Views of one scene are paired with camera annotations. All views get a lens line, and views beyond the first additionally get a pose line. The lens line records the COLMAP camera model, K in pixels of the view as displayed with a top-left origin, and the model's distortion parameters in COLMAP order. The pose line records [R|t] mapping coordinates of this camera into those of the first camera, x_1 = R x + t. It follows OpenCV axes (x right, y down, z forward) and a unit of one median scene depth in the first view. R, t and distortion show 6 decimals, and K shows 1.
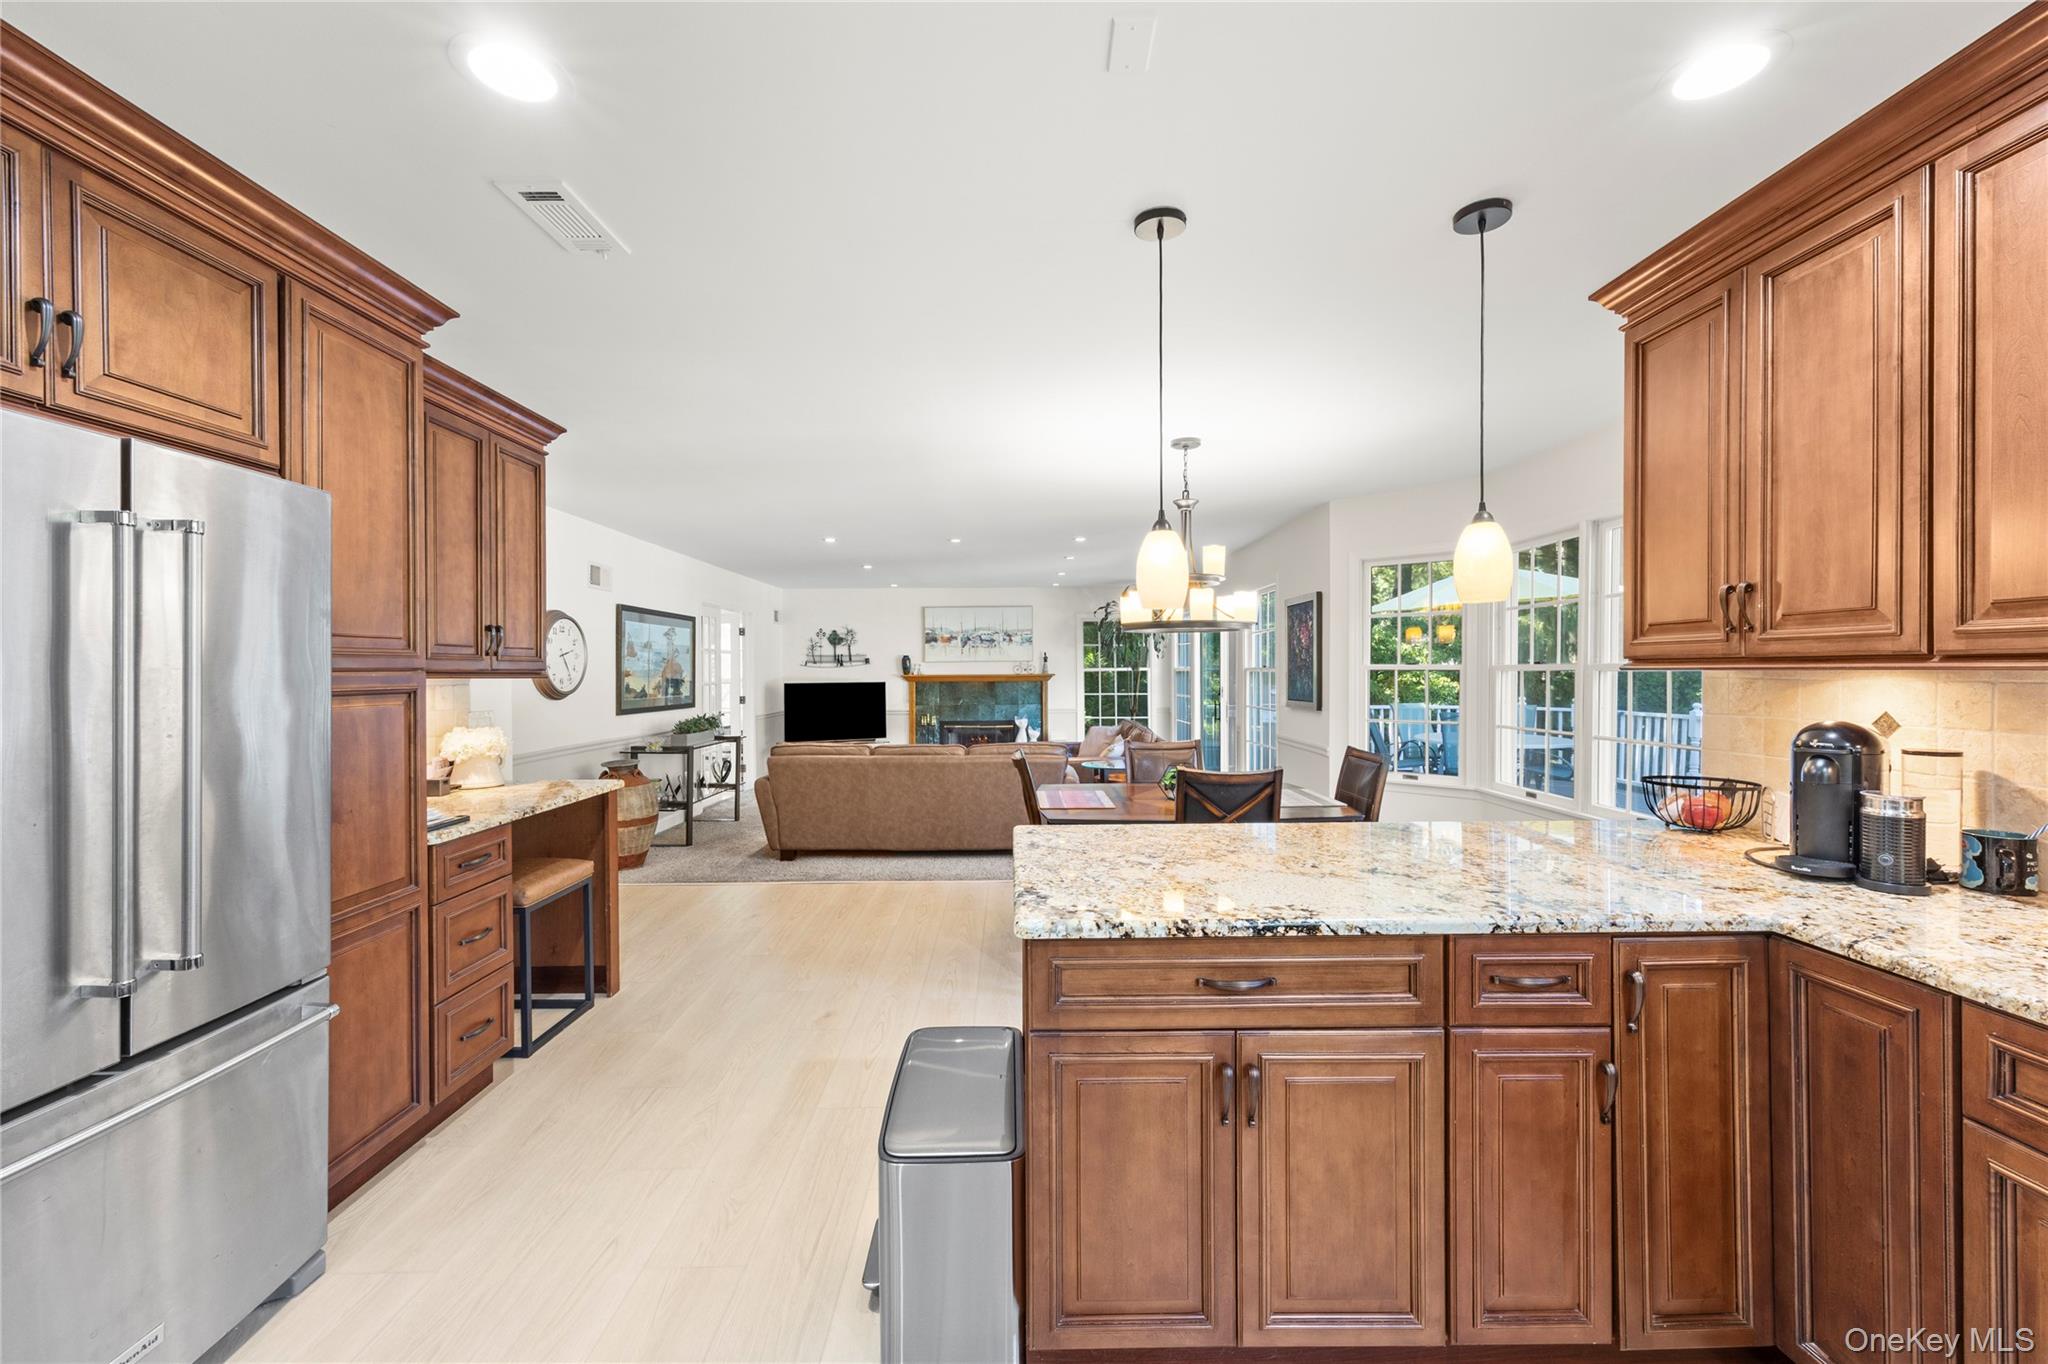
lens RADIAL K [[821.6, 0, 1028.4], [0, 821.6, 677.7], [0, 0, 1]] dist [0.012392, -0.001161]
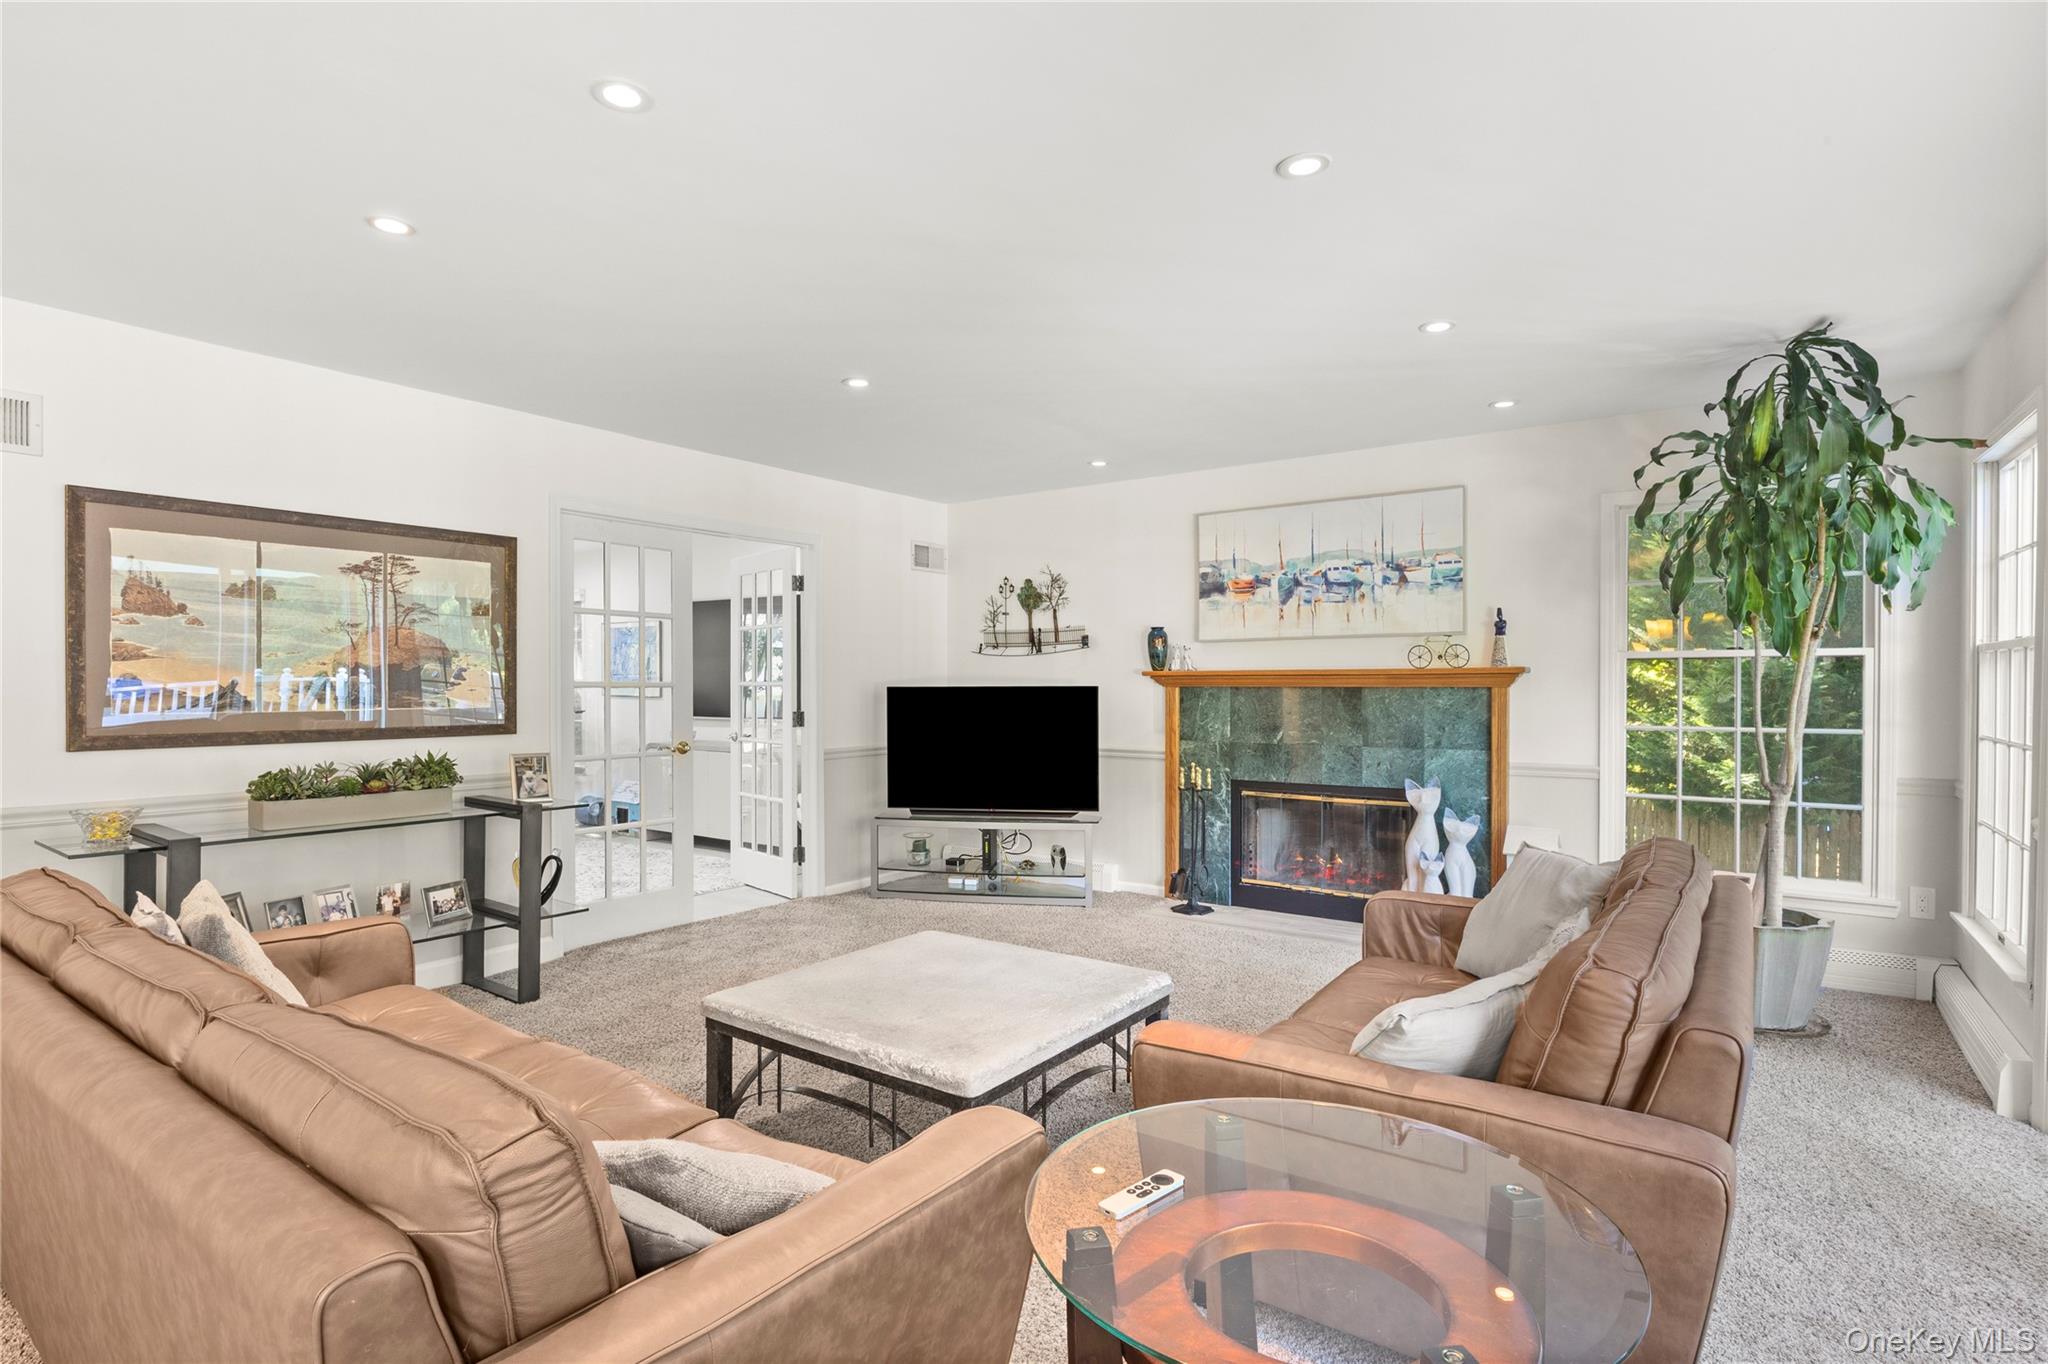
lens RADIAL K [[1023.2, 0, 1021.9], [0, 1023.2, 691.1], [0, 0, 1]] dist [-0.001434, 0.000173]
pose [[0.806559, 0.009933, -0.591070, 0.531305], [-0.007674, 0.999951, 0.006332, 0.020395], [0.591104, -0.000572, 0.806595, 2.306472]]
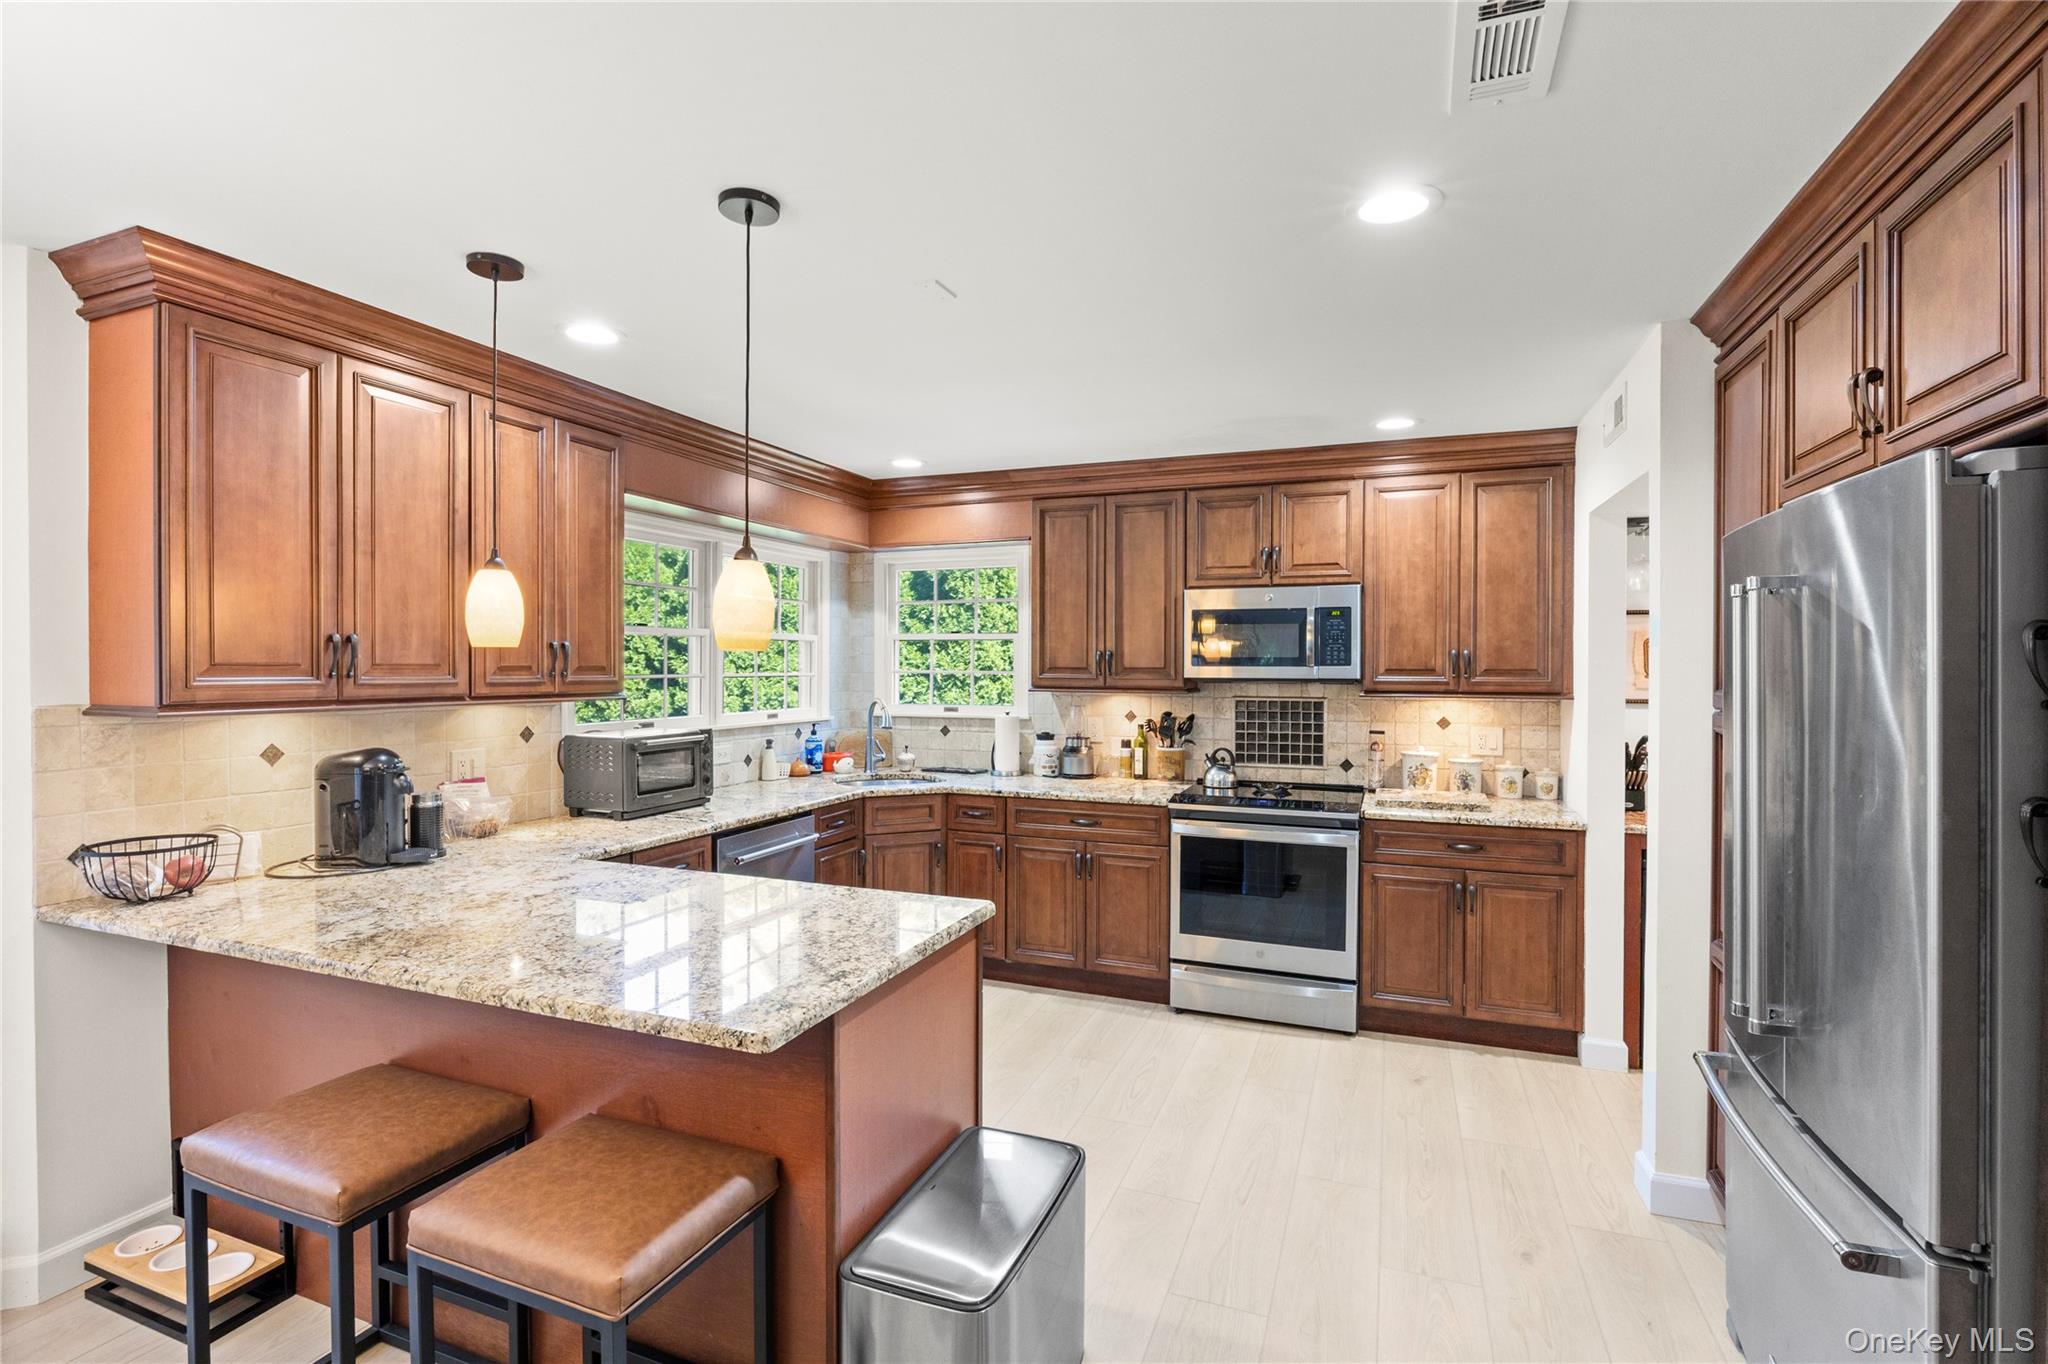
lens RADIAL K [[947.7, 0, 1028.6], [0, 947.7, 676.2], [0, 0, 1]] dist [-0.017514, 0.001729]
pose [[-0.926018, -0.001743, 0.377475, -0.404130], [0.004378, 0.999872, 0.015357, -0.059835], [-0.377453, 0.015873, -0.925892, 1.514125]]
